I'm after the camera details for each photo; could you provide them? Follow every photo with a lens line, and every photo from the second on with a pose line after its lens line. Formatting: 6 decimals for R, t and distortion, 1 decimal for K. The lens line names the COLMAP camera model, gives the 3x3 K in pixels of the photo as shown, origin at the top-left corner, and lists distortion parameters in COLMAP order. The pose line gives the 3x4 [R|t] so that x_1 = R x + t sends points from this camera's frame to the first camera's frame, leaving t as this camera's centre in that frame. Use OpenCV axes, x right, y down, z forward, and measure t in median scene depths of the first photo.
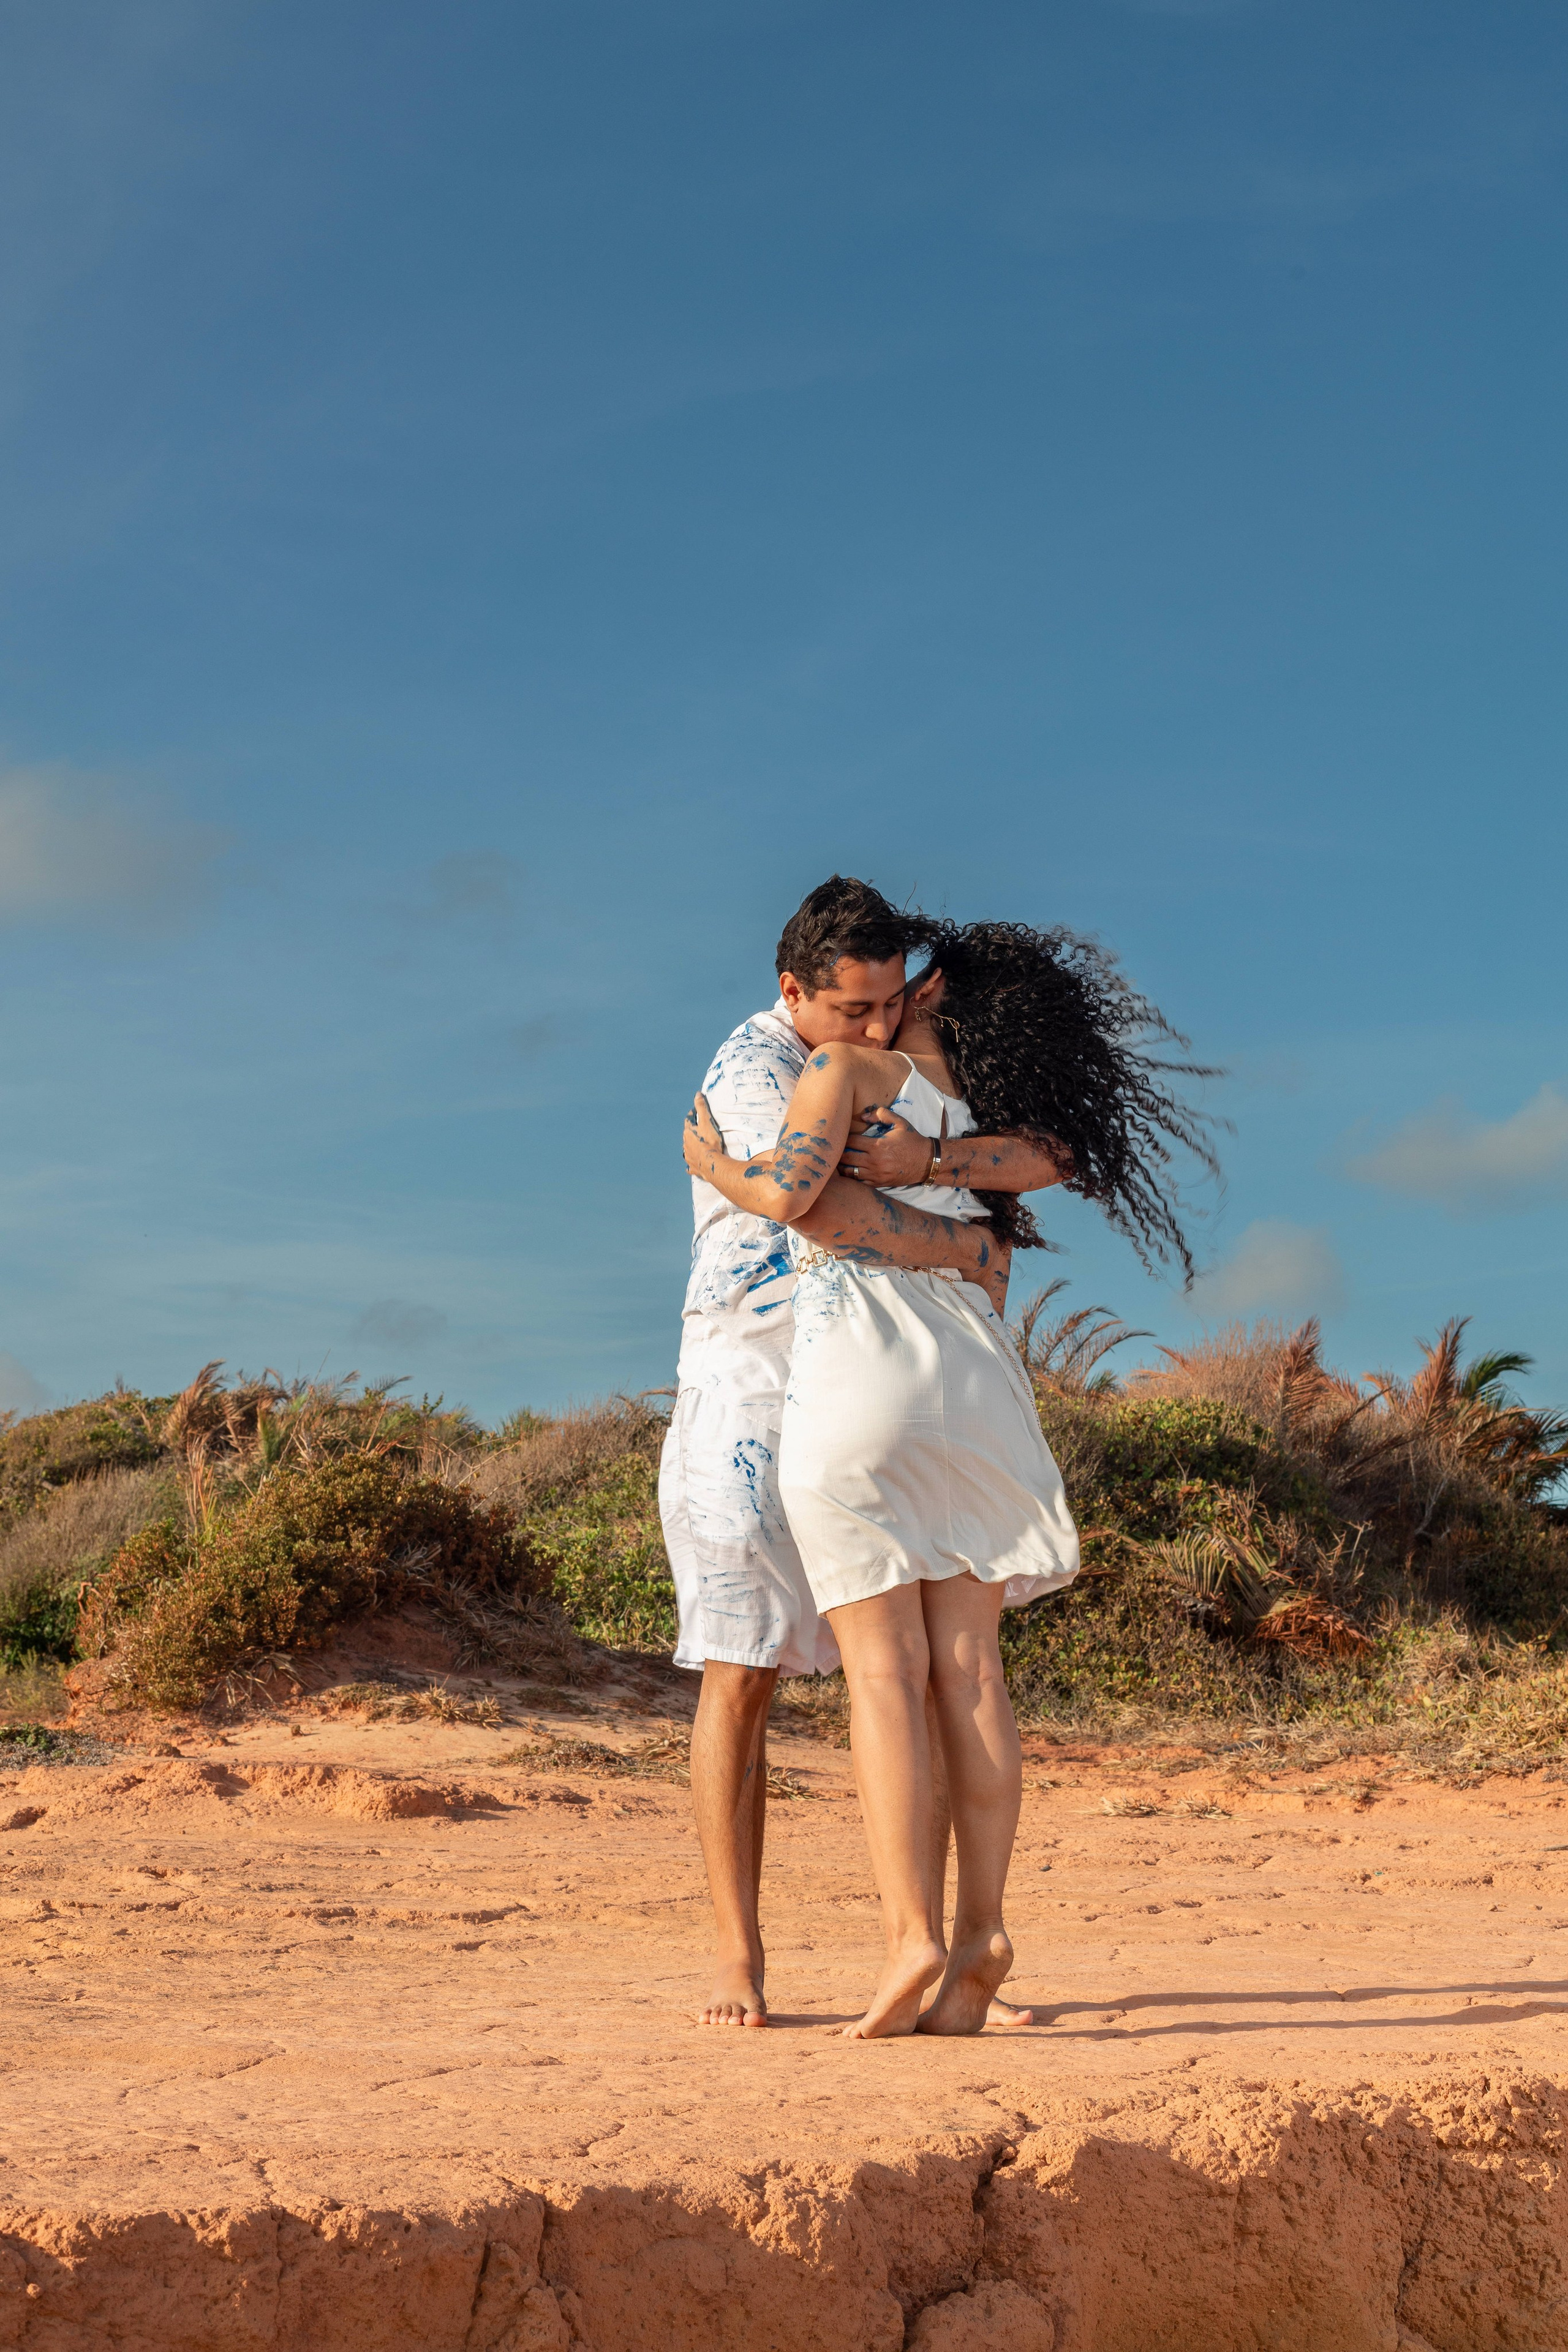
lens RADIAL K [[3323.9, 0, 784.0], [0, 3323.9, 1176.0], [0, 0, 1]] dist [0.004636, -0.032509]
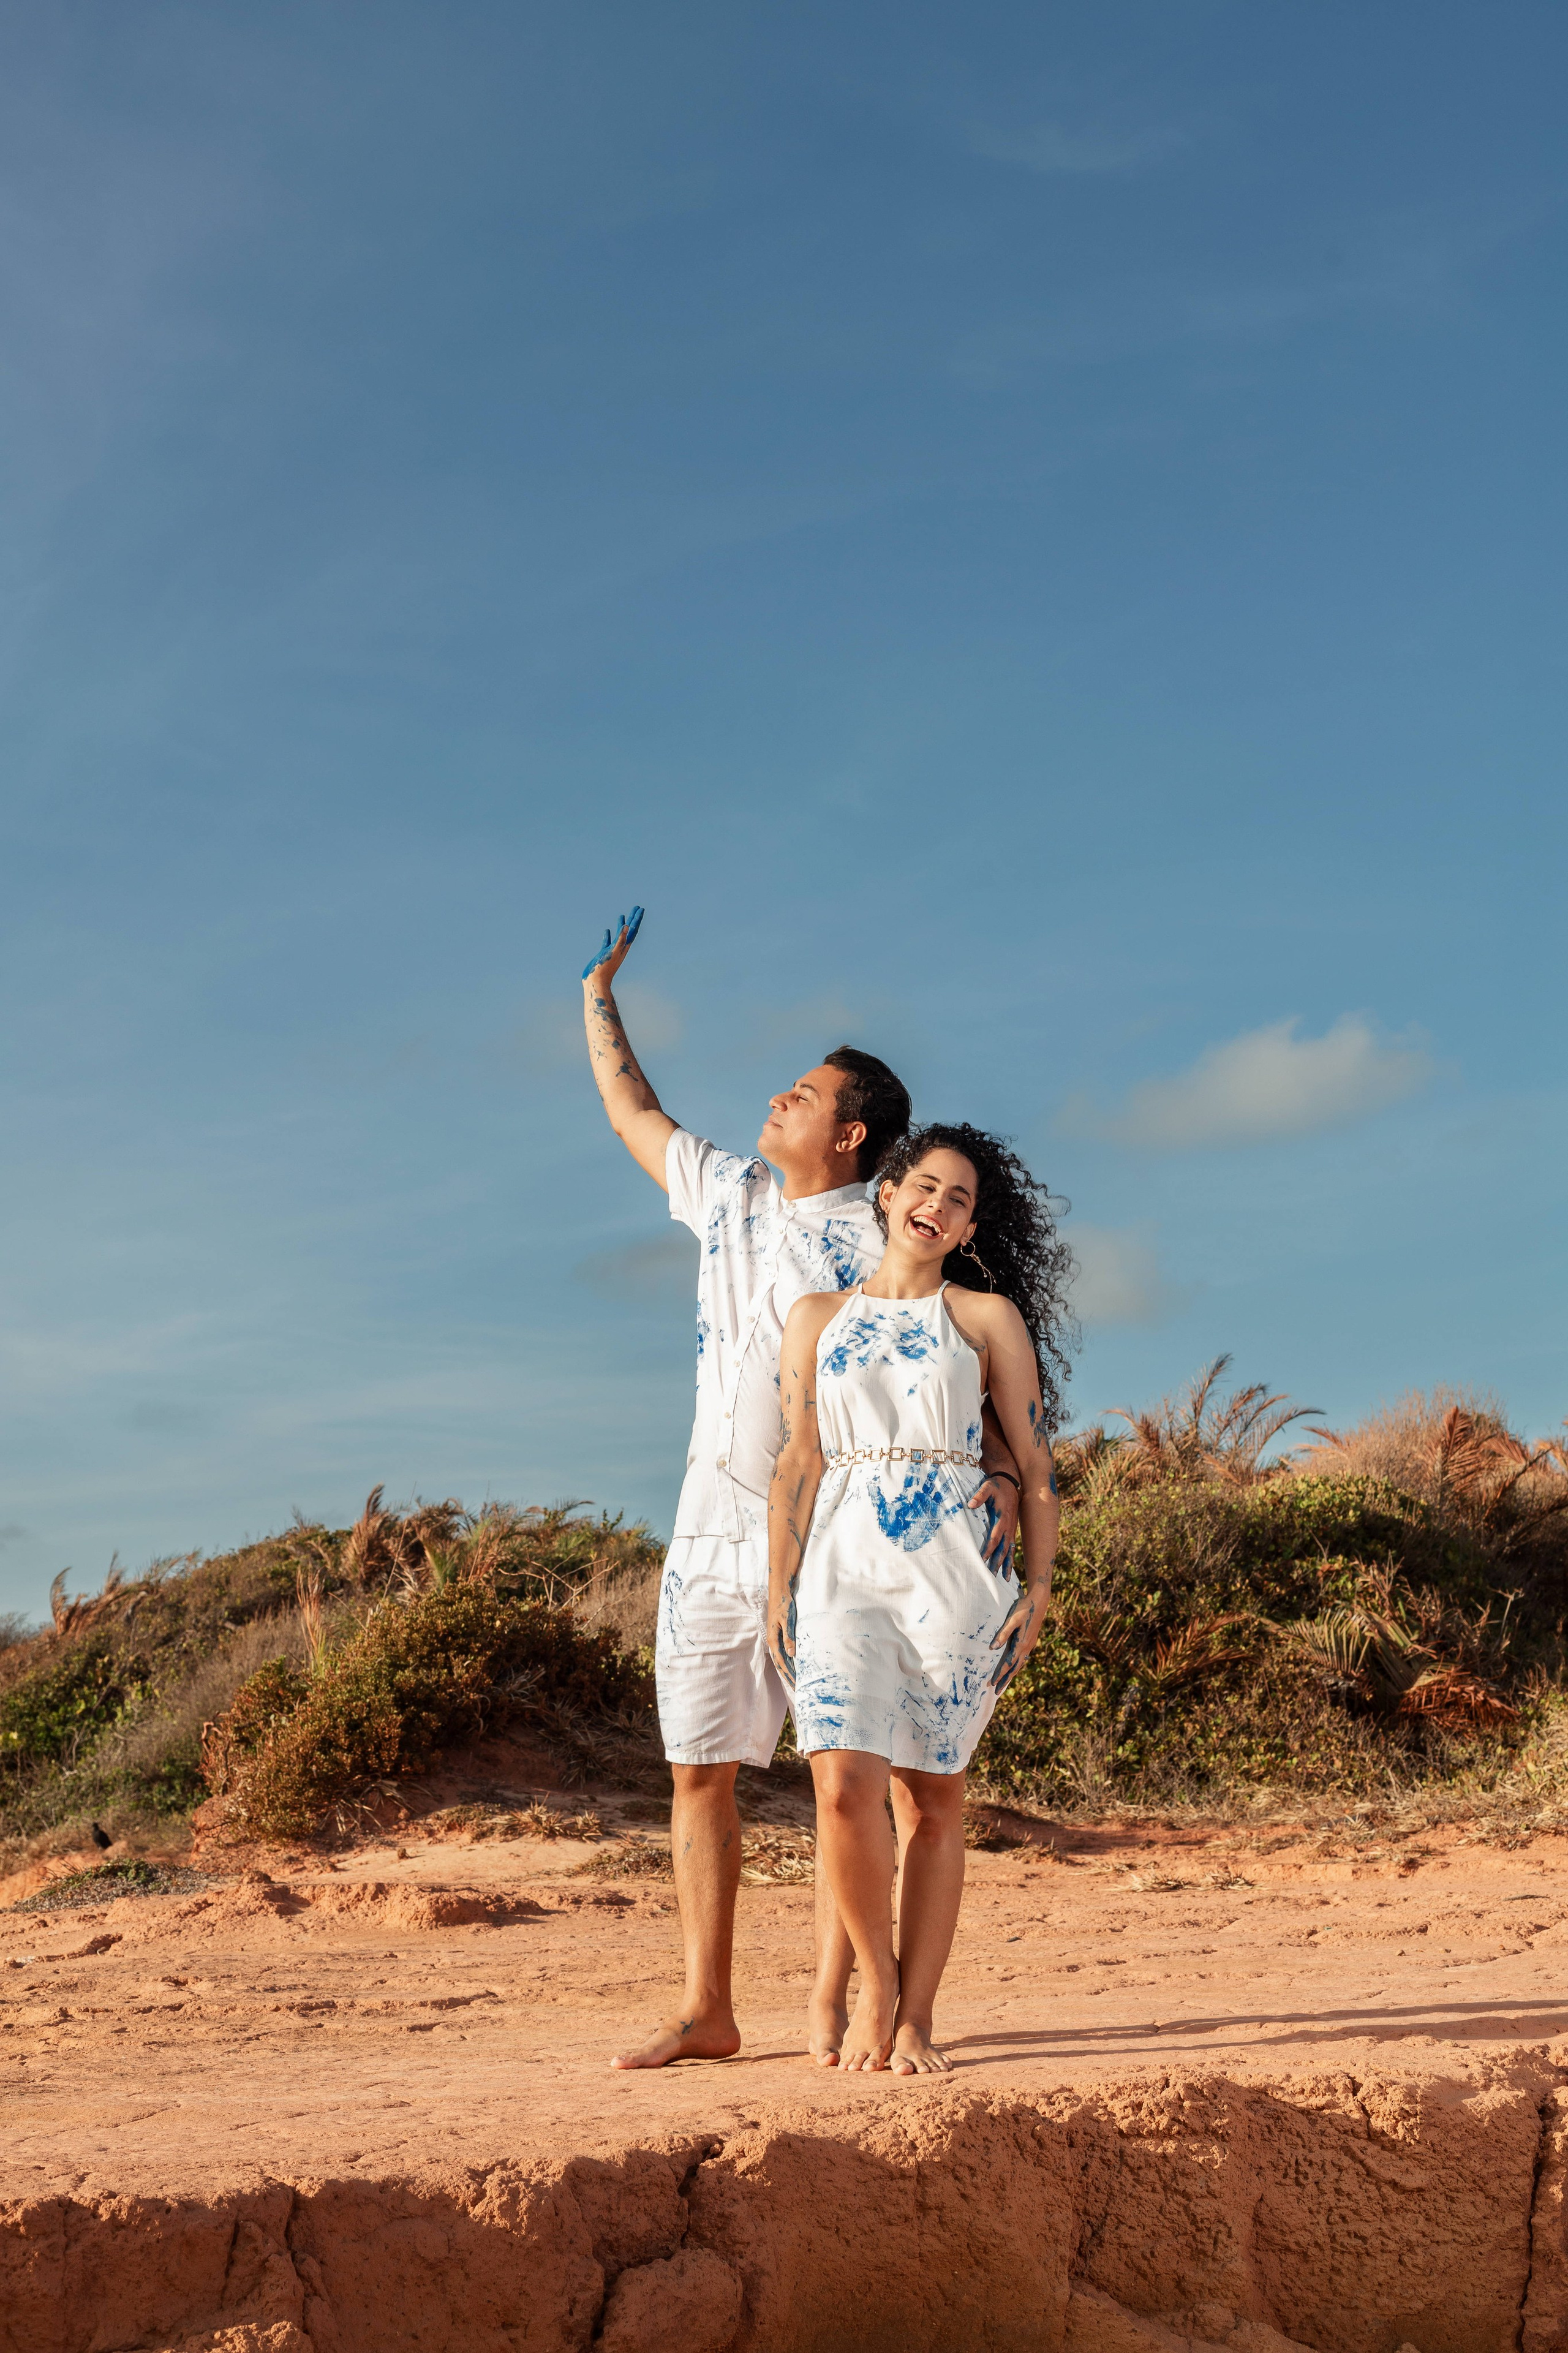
lens RADIAL K [[3399.4, 0, 784.0], [0, 3399.4, 1176.5], [0, 0, 1]] dist [-0.000420, 0.000325]
pose [[0.996494, -0.063842, -0.054077, 0.069233], [0.062333, 0.997630, -0.029141, -0.010655], [0.055809, 0.025668, 0.998111, -0.101113]]
